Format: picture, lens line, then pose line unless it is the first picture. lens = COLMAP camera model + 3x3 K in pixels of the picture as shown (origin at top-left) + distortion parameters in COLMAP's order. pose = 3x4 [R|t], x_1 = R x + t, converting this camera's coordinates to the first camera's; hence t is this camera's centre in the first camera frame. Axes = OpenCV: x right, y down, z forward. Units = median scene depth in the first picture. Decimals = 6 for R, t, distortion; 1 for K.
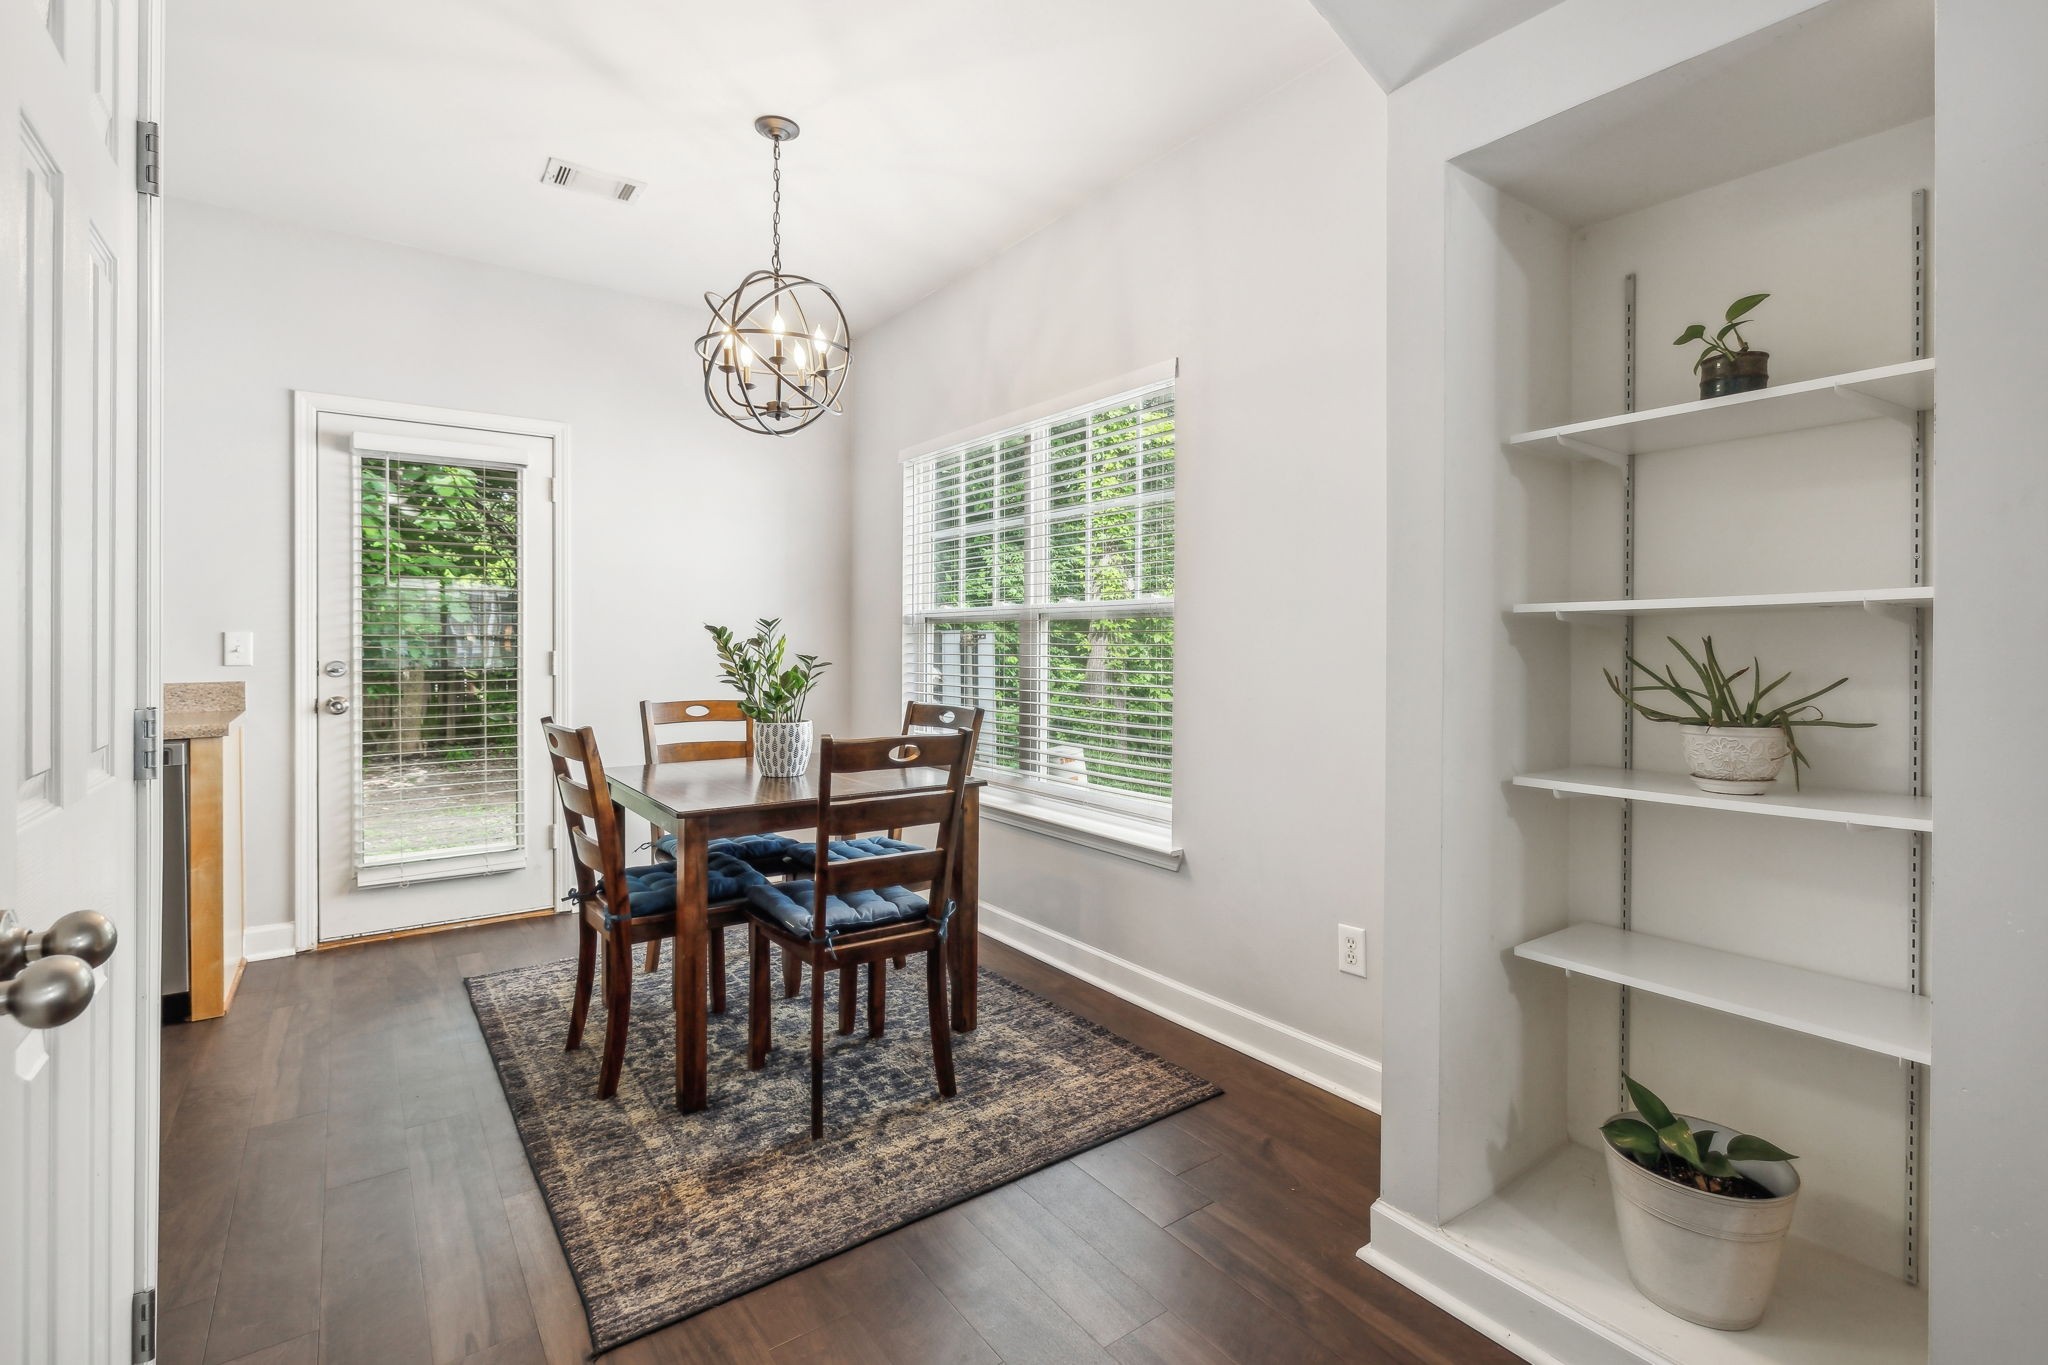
lens RADIAL K [[933.9, 0, 1029.8], [0, 933.9, 644.9], [0, 0, 1]] dist [0.000812, -0.000036]
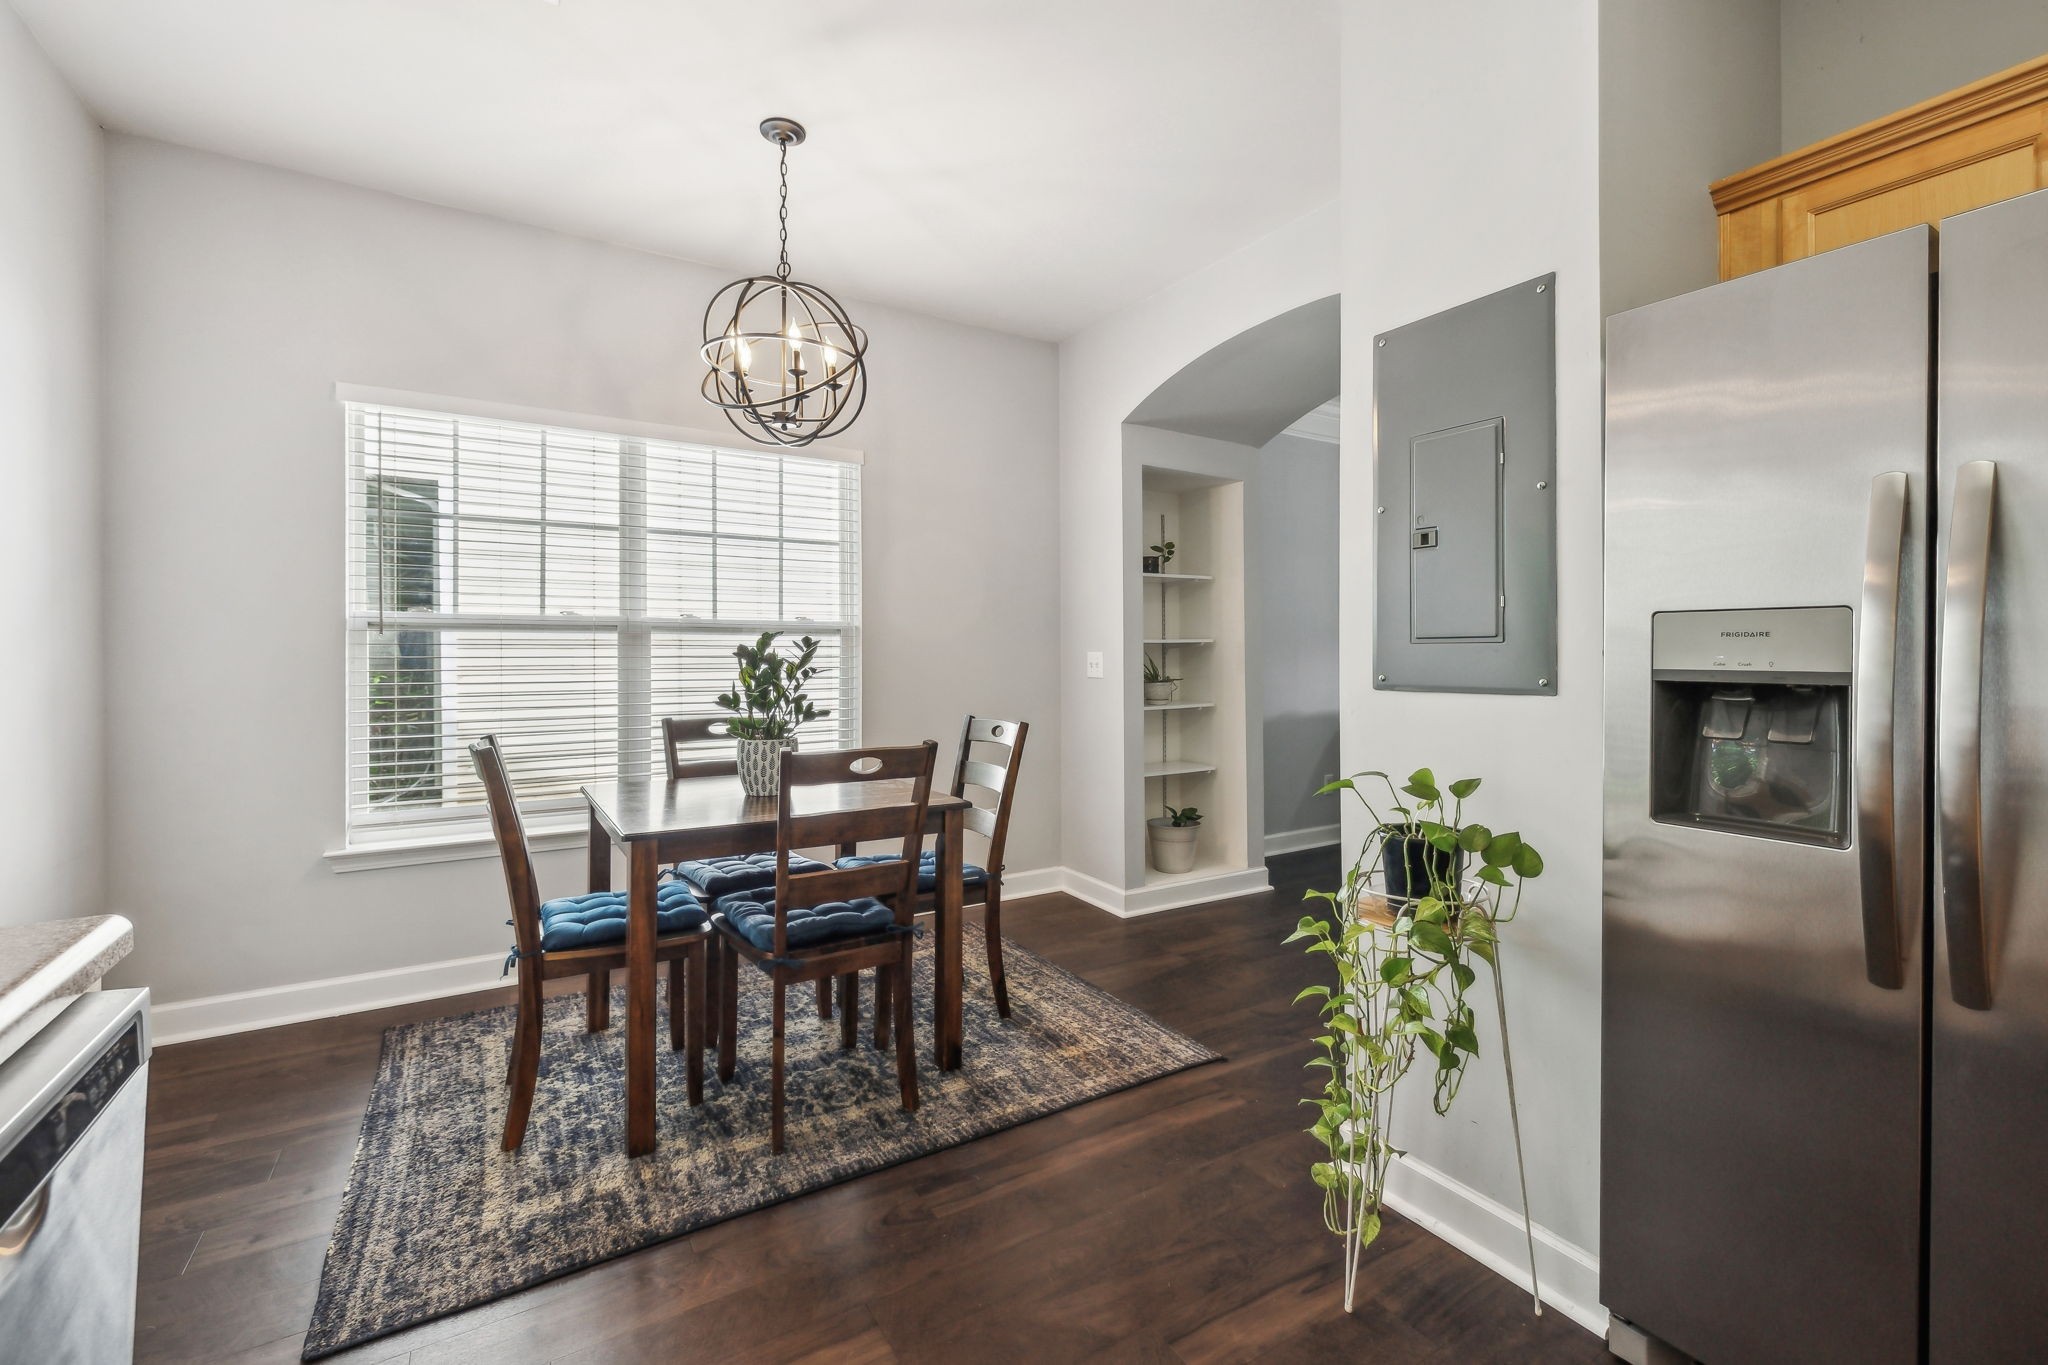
lens RADIAL K [[873.8, 0, 1033.2], [0, 873.8, 650.2], [0, 0, 1]] dist [0.000535, -0.000113]
pose [[0.074740, 0.000334, 0.997203, -1.363931], [0.002338, 0.999997, -0.000510, -0.009461], [-0.997200, 0.002370, 0.074739, 0.785537]]
